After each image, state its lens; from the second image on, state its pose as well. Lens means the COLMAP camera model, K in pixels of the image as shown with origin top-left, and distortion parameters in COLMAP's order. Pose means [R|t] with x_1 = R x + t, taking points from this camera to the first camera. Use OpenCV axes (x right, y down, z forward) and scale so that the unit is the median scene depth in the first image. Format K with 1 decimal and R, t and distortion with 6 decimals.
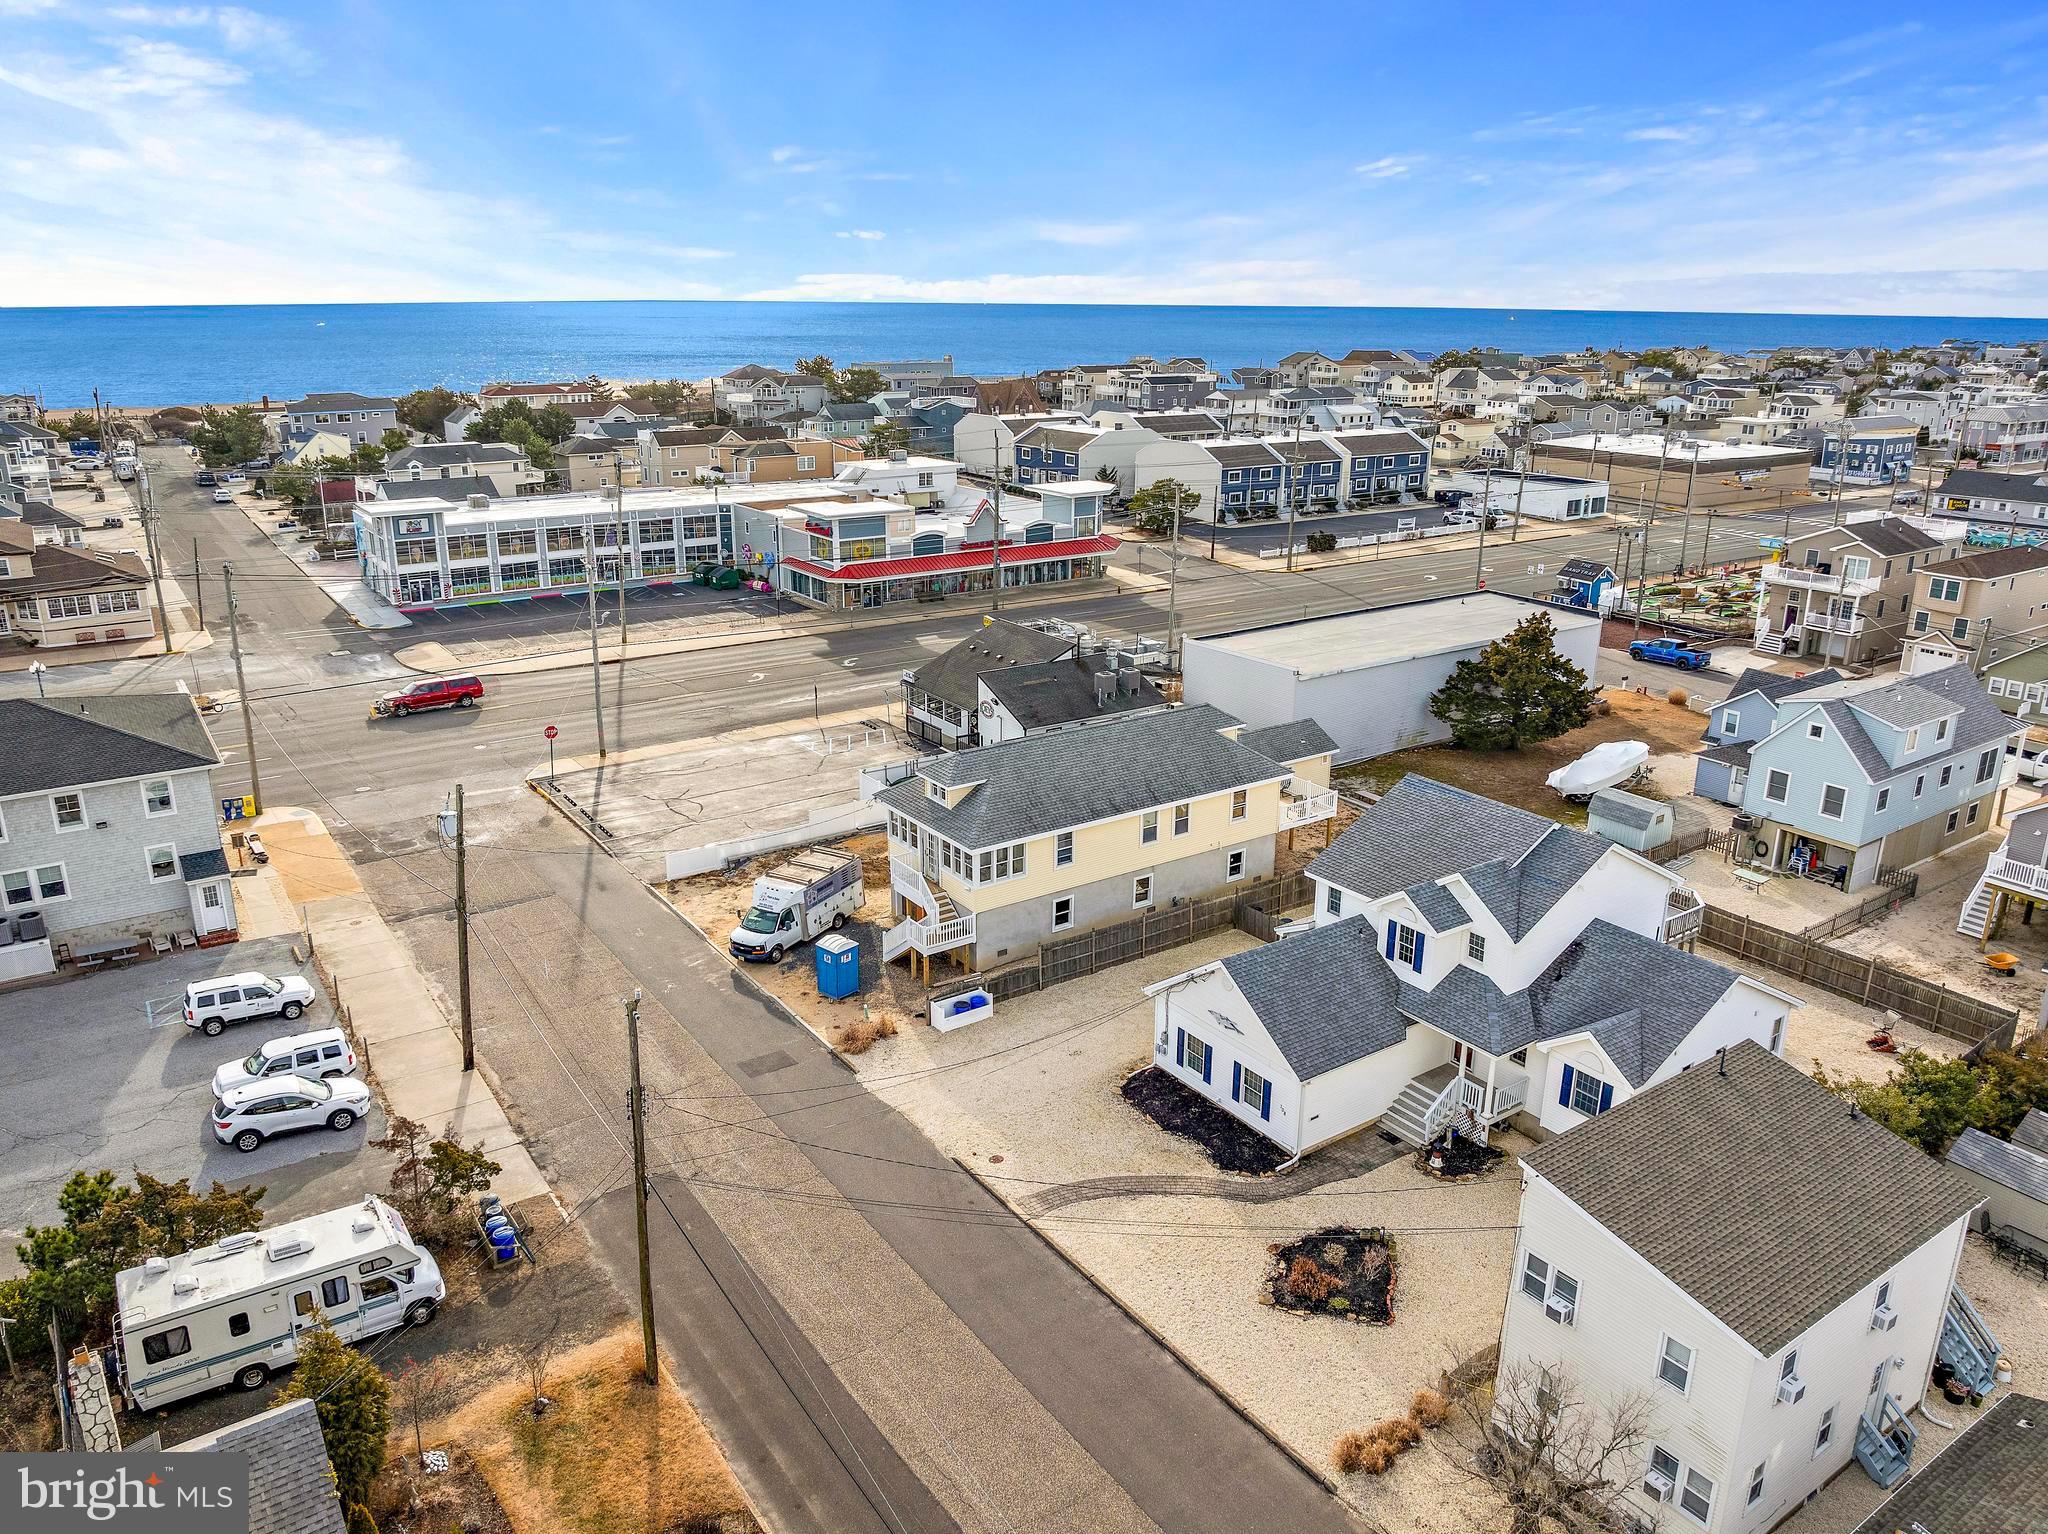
lens RADIAL K [[1451.0, 0, 1024.0], [0, 1451.0, 767.0], [0, 0, 1]] dist [0.000194, -0.000651]
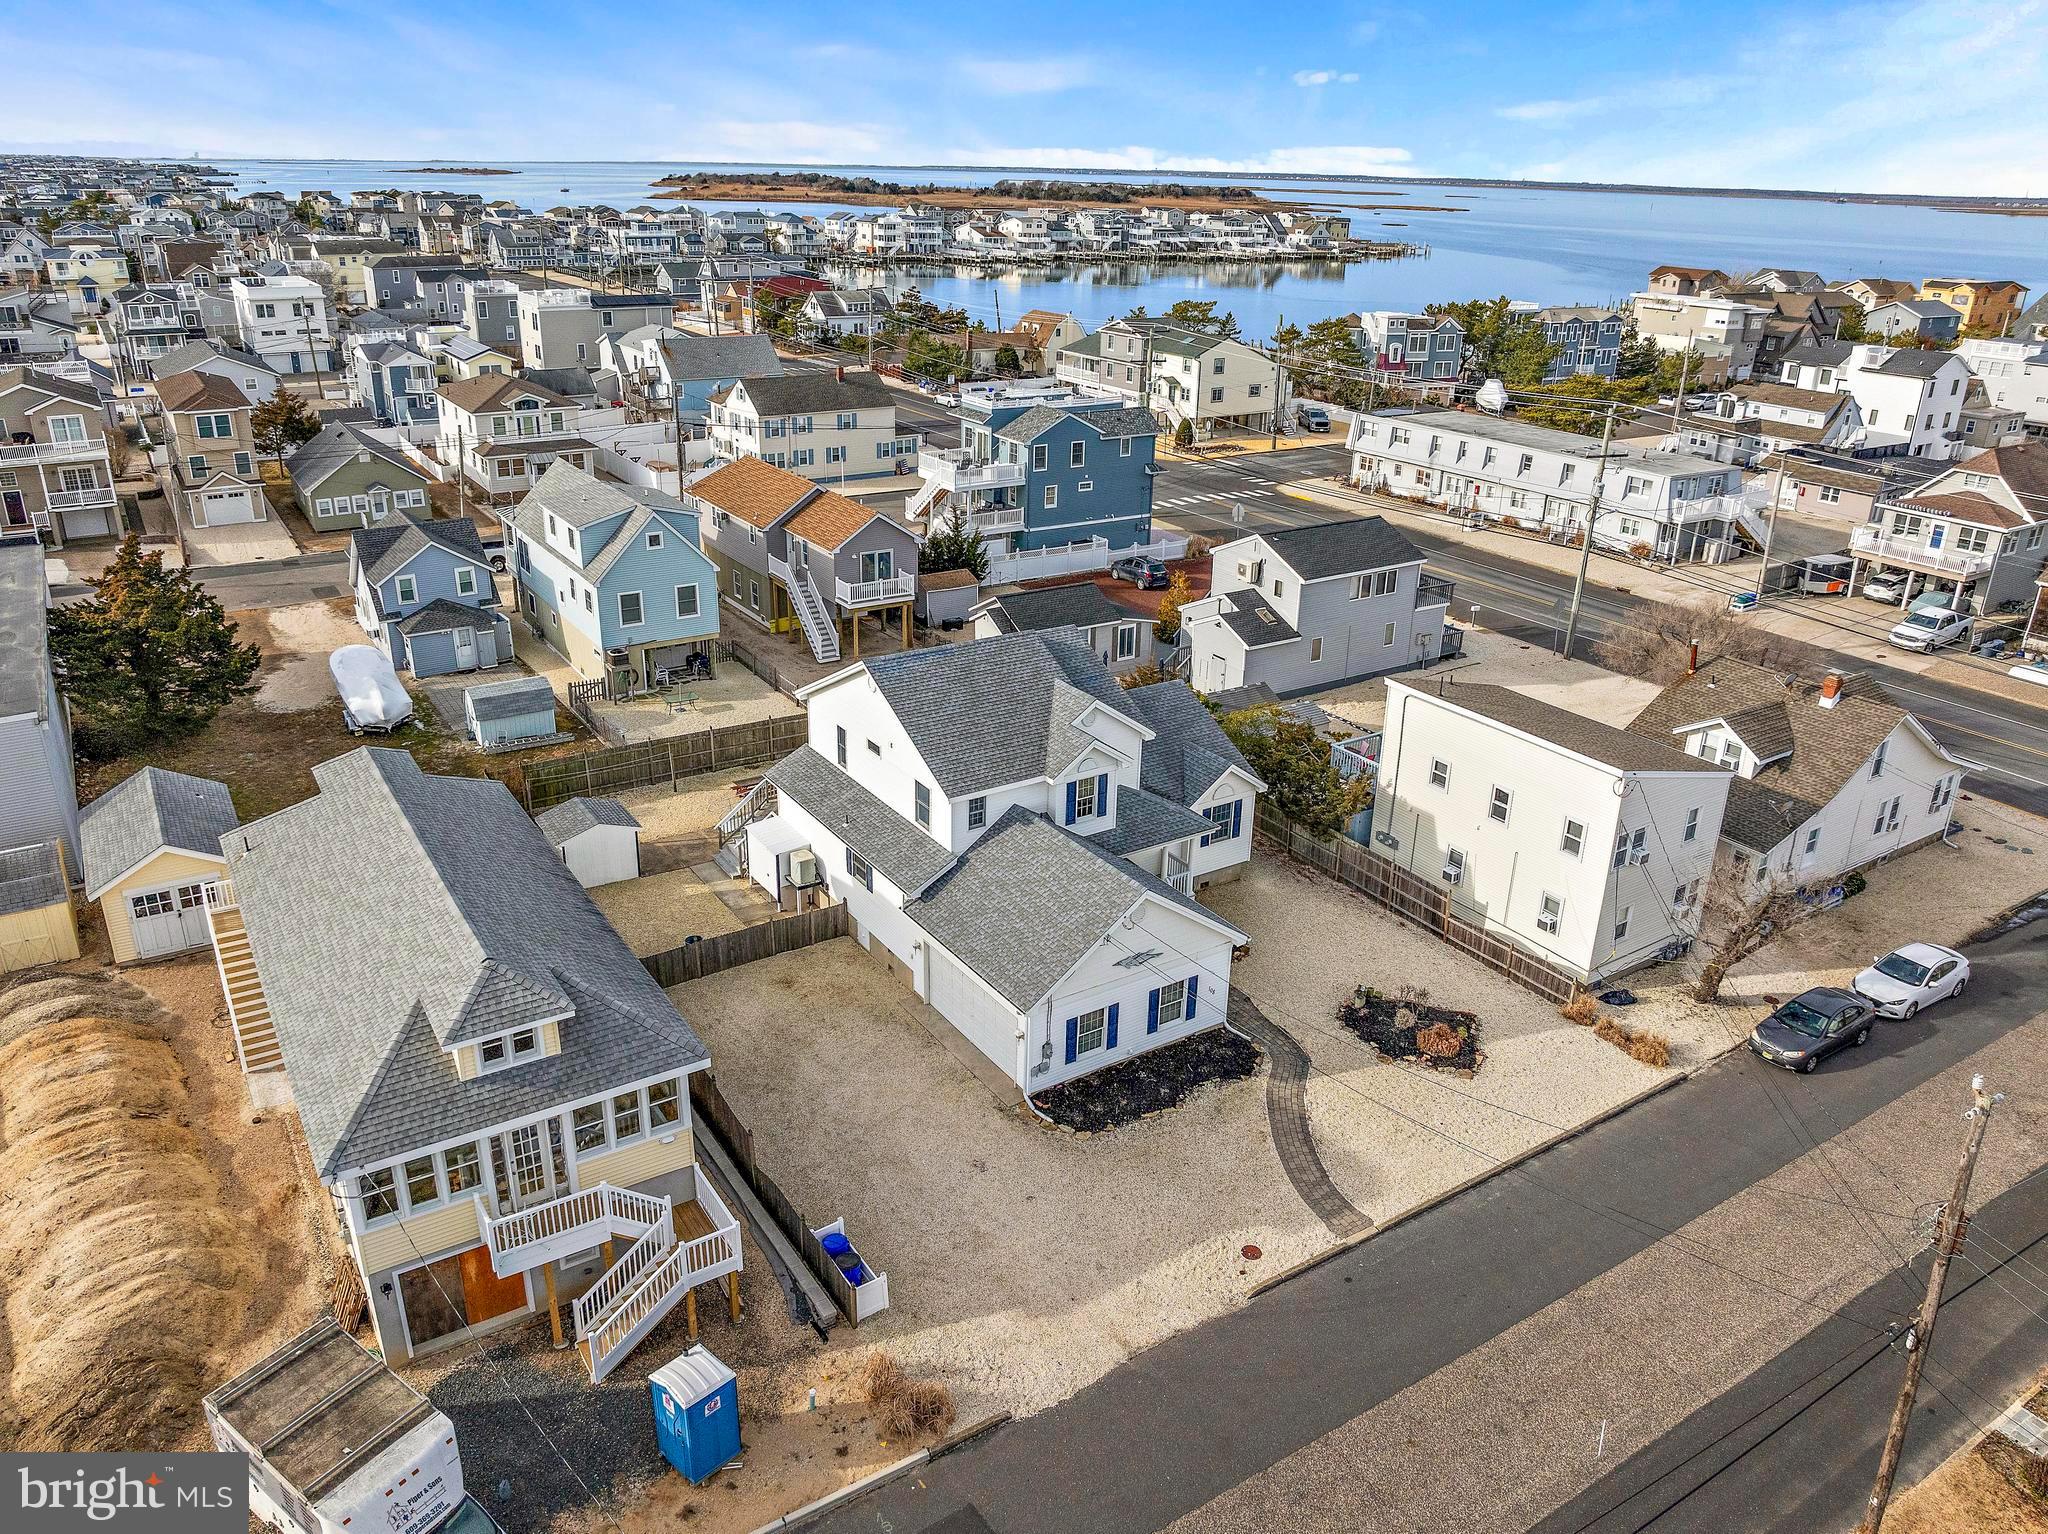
lens RADIAL K [[1457.3, 0, 1087.2], [0, 1457.3, 768.2], [0, 0, 1]] dist [-0.004065, -0.001399]
pose [[0.009216, -0.391303, 0.920216, -0.586887], [0.281877, 0.883952, 0.373059, -0.241726], [-0.959406, 0.255950, 0.118446, 0.894223]]
